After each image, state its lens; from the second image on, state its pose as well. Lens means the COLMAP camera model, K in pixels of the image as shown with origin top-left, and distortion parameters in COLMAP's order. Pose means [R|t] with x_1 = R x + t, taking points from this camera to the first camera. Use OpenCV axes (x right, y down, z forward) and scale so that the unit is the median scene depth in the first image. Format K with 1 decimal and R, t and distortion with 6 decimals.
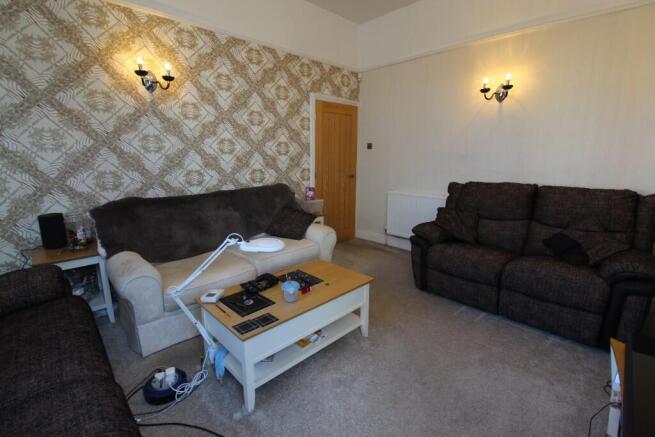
lens RADIAL K [[301.9, 0, 330.4], [0, 301.9, 212.2], [0, 0, 1]] dist [0.000494, -0.000028]
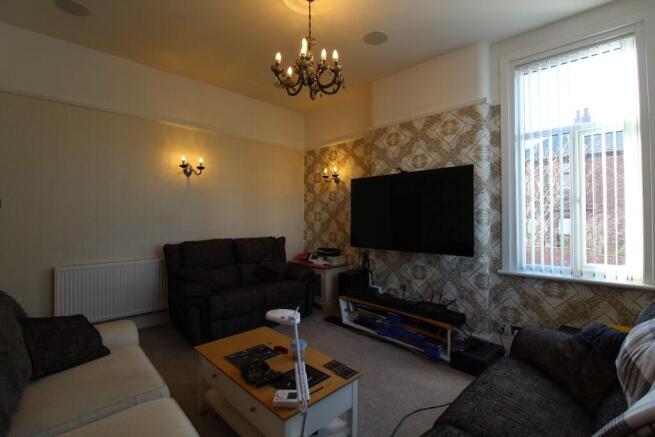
lens RADIAL K [[301.9, 0, 330.4], [0, 301.9, 212.2], [0, 0, 1]] dist [0.000494, -0.000028]
pose [[0.000957, 0.015143, 0.999885, -0.775384], [0.183985, 0.982814, -0.015061, -0.109732], [-0.982929, 0.183978, -0.001846, 0.526451]]
